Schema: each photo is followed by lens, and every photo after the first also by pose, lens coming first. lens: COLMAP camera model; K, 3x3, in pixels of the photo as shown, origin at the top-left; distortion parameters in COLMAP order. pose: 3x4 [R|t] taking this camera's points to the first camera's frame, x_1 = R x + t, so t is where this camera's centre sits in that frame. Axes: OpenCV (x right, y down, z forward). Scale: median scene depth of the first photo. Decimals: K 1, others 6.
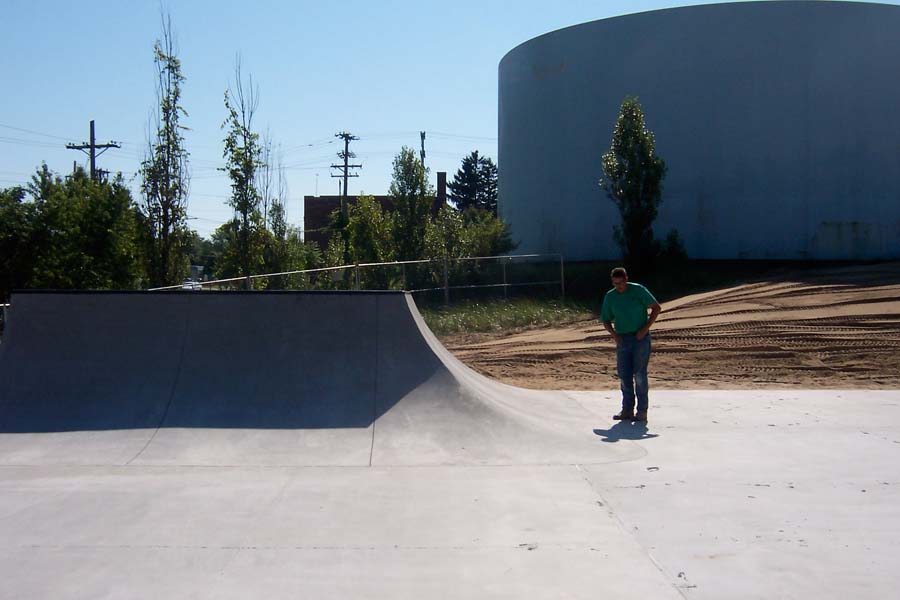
lens RADIAL K [[943.0, 0, 448.6], [0, 943.0, 304.3], [0, 0, 1]] dist [-0.046527, 0.000000]
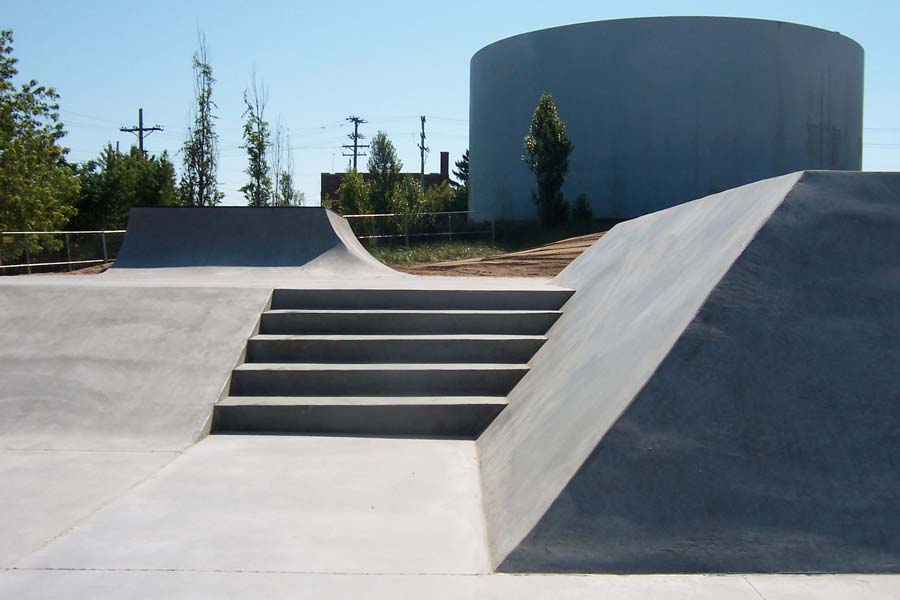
lens RADIAL K [[943.0, 0, 451.0], [0, 943.0, 295.7], [0, 0, 1]] dist [-0.046527, 0.000000]
pose [[0.999629, 0.005454, -0.026680, 0.095517], [-0.005162, 0.999926, 0.011002, 0.052782], [0.026738, -0.010861, 0.999583, -0.344904]]
